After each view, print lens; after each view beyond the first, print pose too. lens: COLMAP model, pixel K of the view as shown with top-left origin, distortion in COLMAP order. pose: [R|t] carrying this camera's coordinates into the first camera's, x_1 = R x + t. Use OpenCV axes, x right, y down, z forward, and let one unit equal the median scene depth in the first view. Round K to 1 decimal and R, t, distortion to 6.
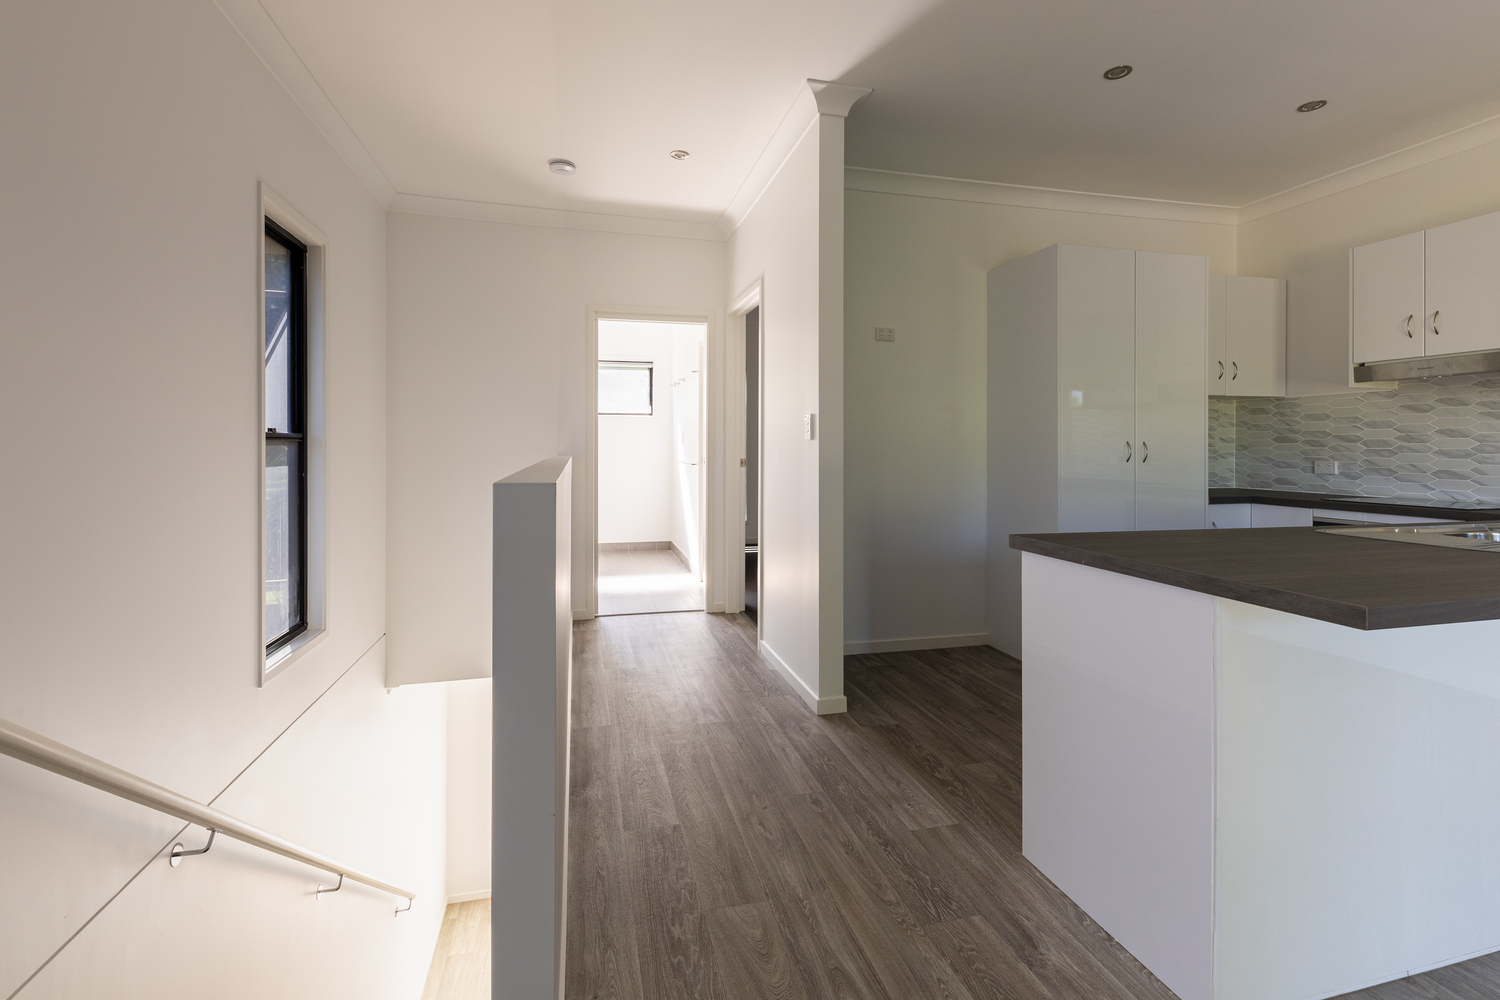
lens RADIAL K [[615.1, 0, 731.3], [0, 615.1, 447.3], [0, 0, 1]] dist [0.014585, 0.000247]
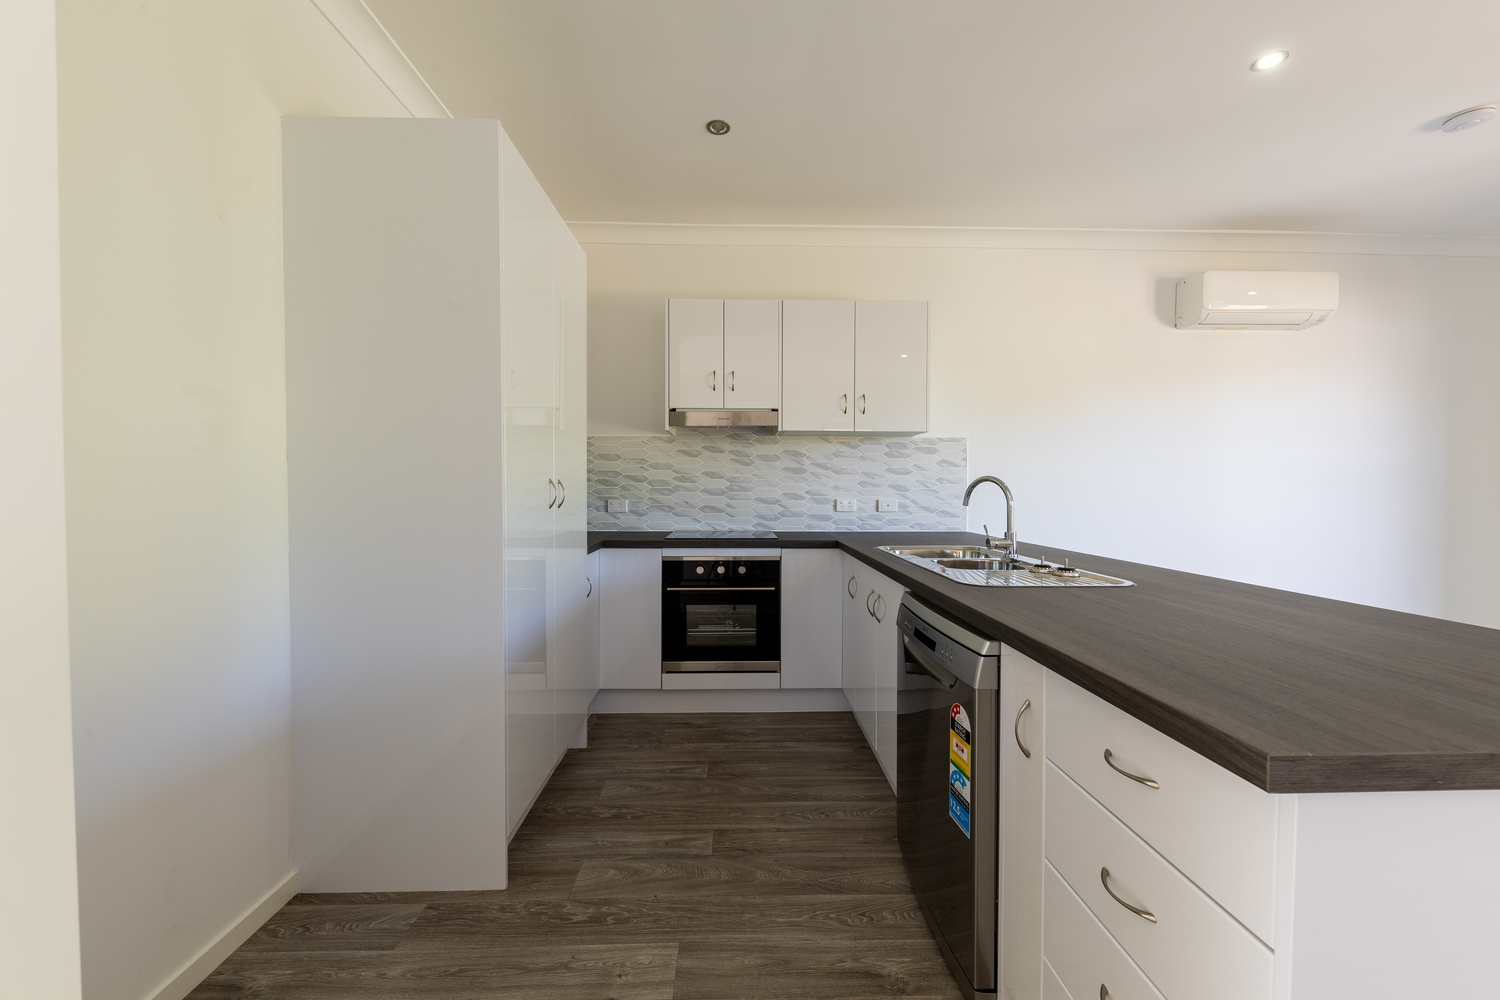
lens RADIAL K [[615.1, 0, 750.3], [0, 615.1, 497.7], [0, 0, 1]] dist [0.014585, 0.000247]
pose [[0.236009, -0.016634, 0.971609, 0.007617], [-0.001592, 0.999846, 0.017504, 0.000340], [-0.971750, -0.005678, 0.235946, 0.607589]]
